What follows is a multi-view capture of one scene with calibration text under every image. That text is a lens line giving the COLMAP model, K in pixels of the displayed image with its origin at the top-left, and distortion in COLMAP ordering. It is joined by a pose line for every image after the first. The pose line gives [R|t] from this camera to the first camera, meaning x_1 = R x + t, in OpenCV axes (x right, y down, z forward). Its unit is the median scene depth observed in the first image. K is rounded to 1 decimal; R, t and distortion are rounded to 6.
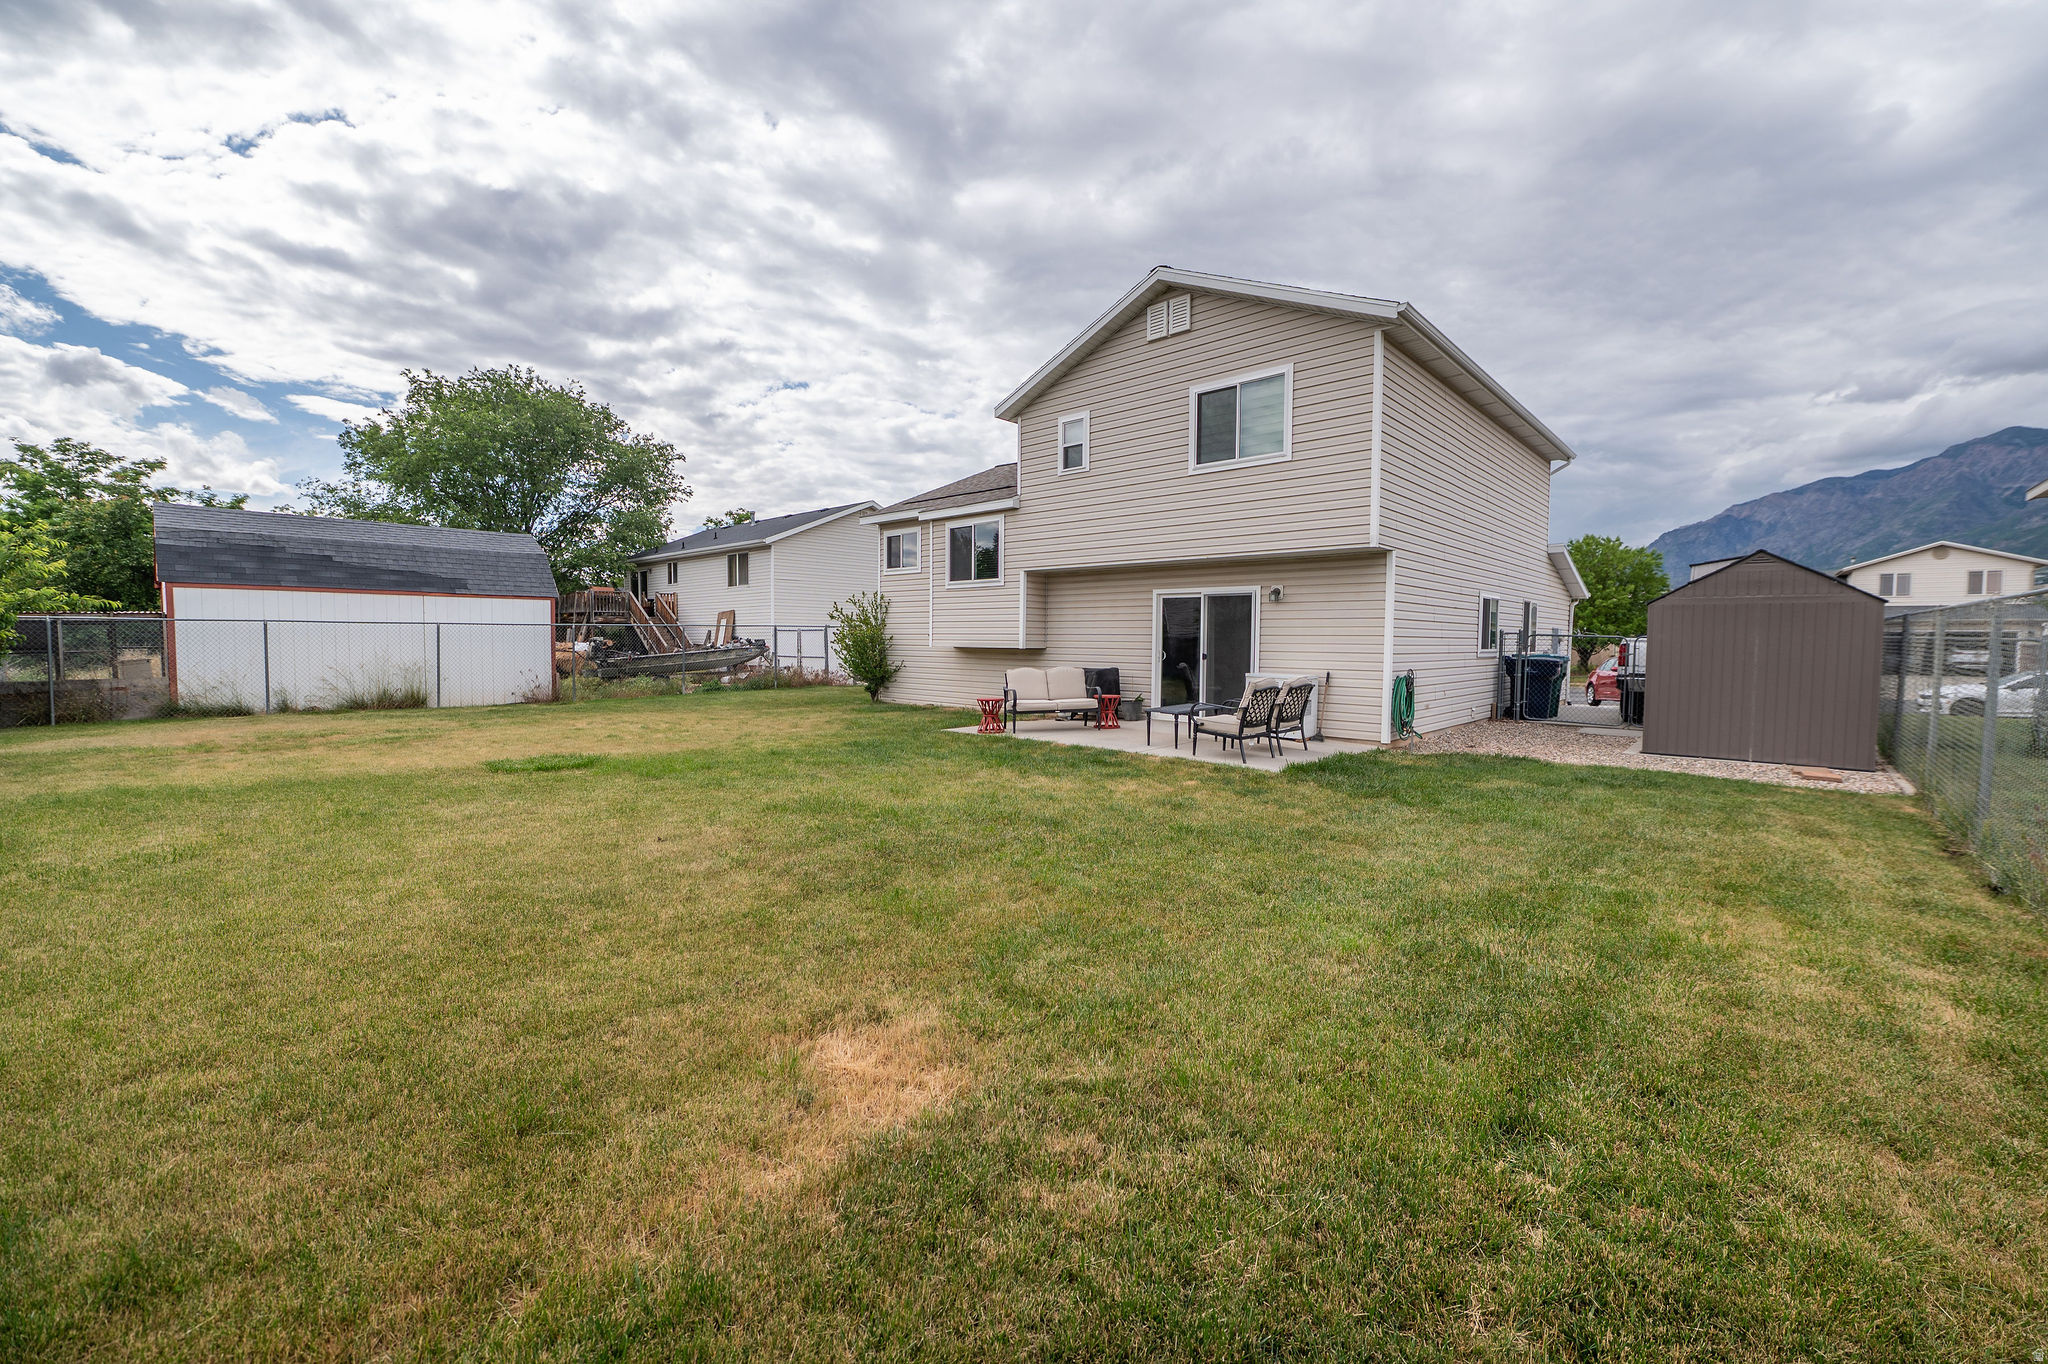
lens RADIAL K [[814.3, 0, 1027.7], [0, 814.3, 676.0], [0, 0, 1]] dist [-0.010481, -0.000199]
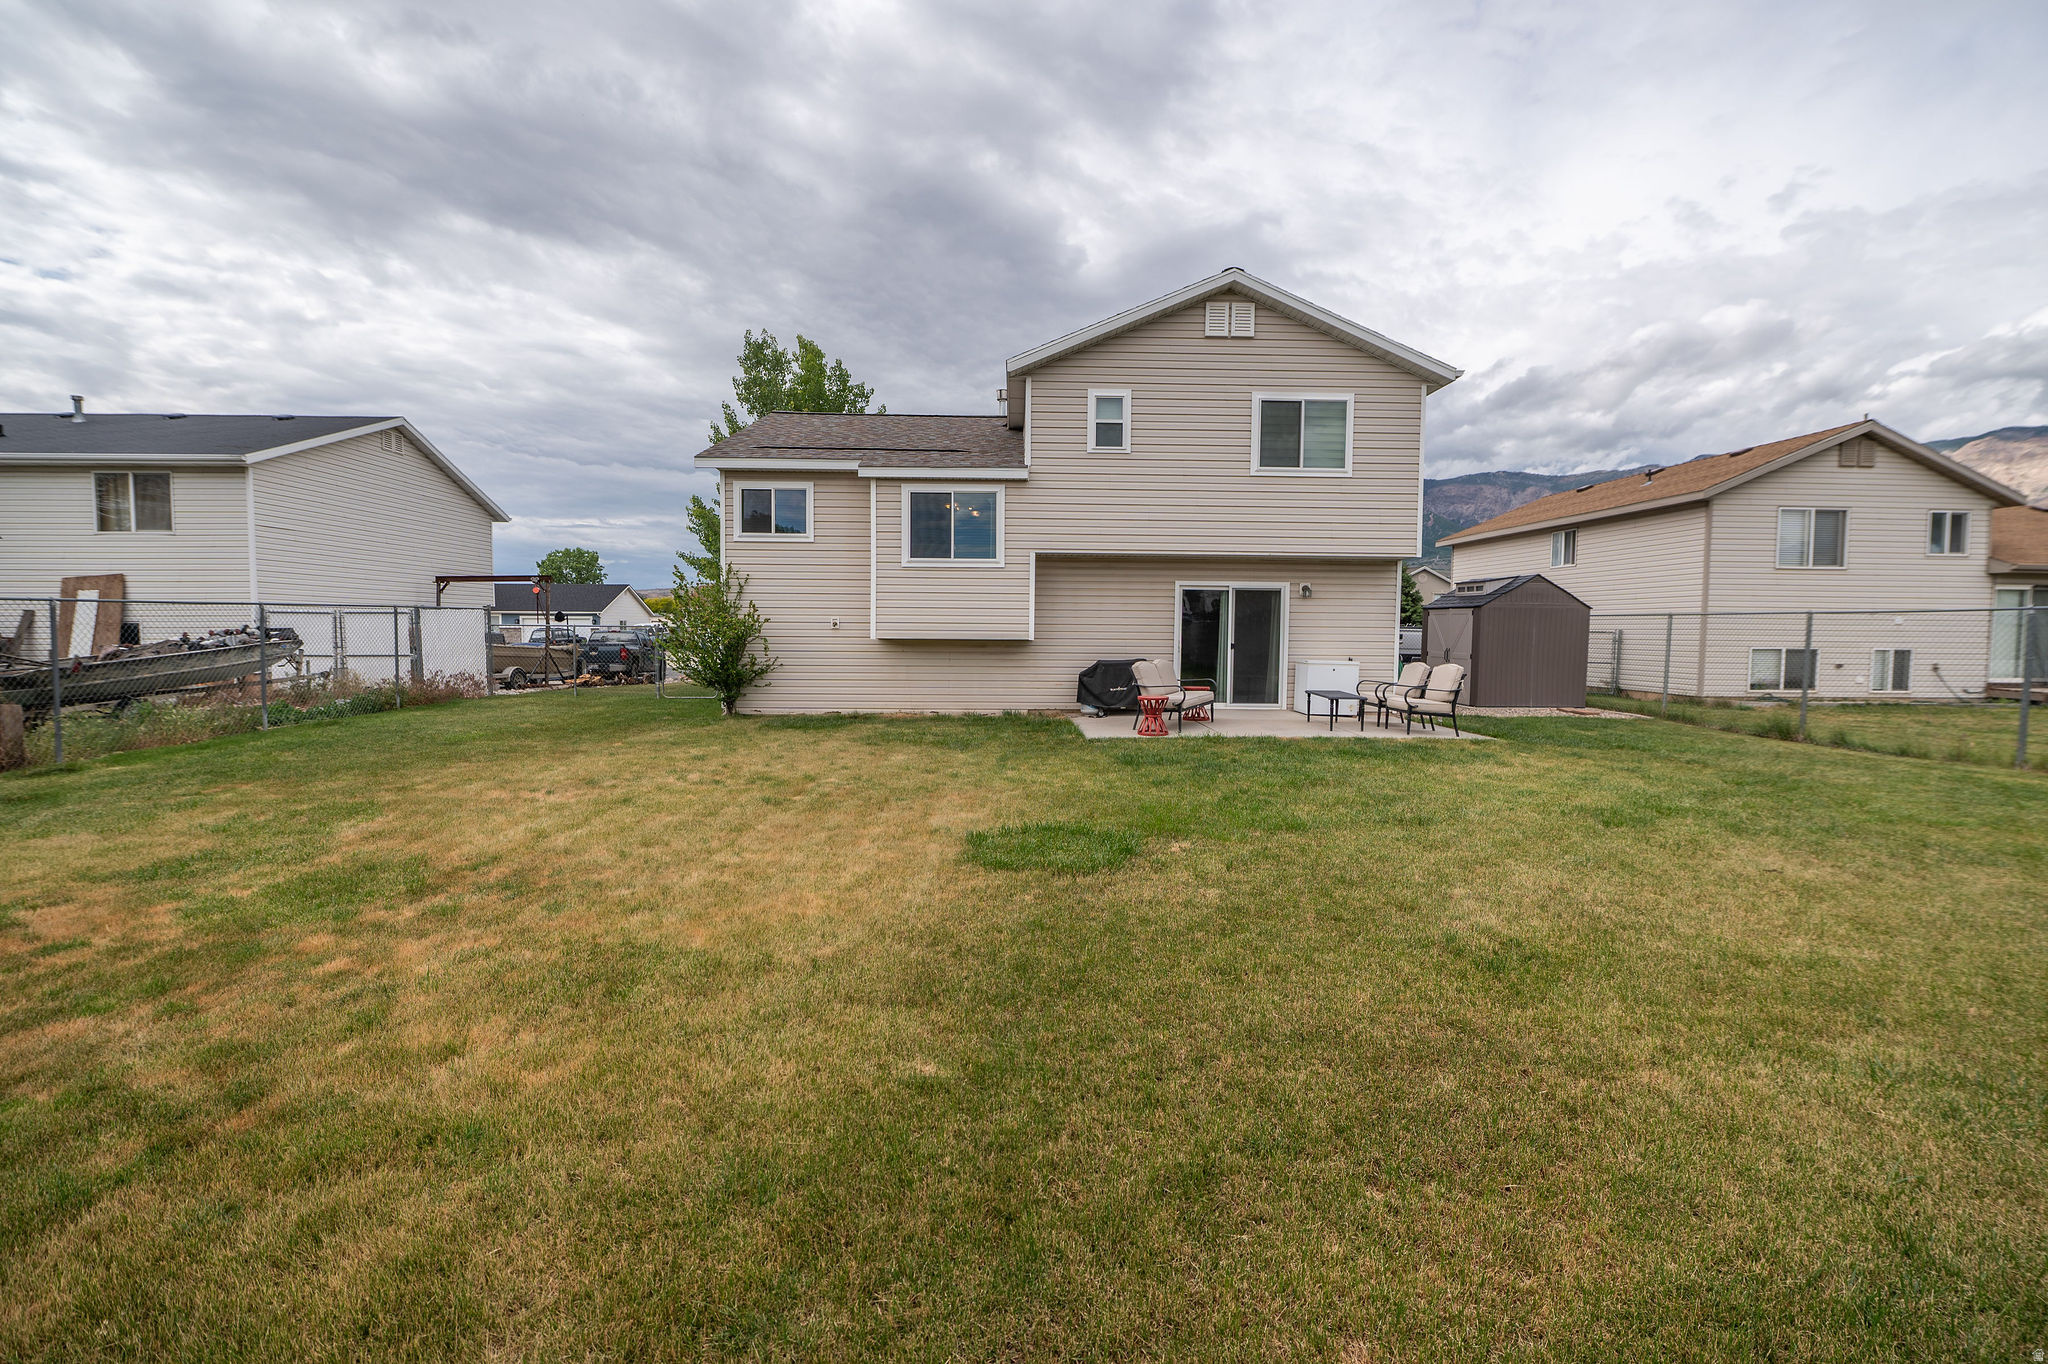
lens RADIAL K [[825.3, 0, 1022.7], [0, 825.3, 691.7], [0, 0, 1]] dist [-0.014048, 0.000277]
pose [[0.712766, -0.054814, 0.699257, -0.583091], [0.029235, 0.998397, 0.048464, -0.019014], [-0.700793, -0.014101, 0.713226, 0.324486]]
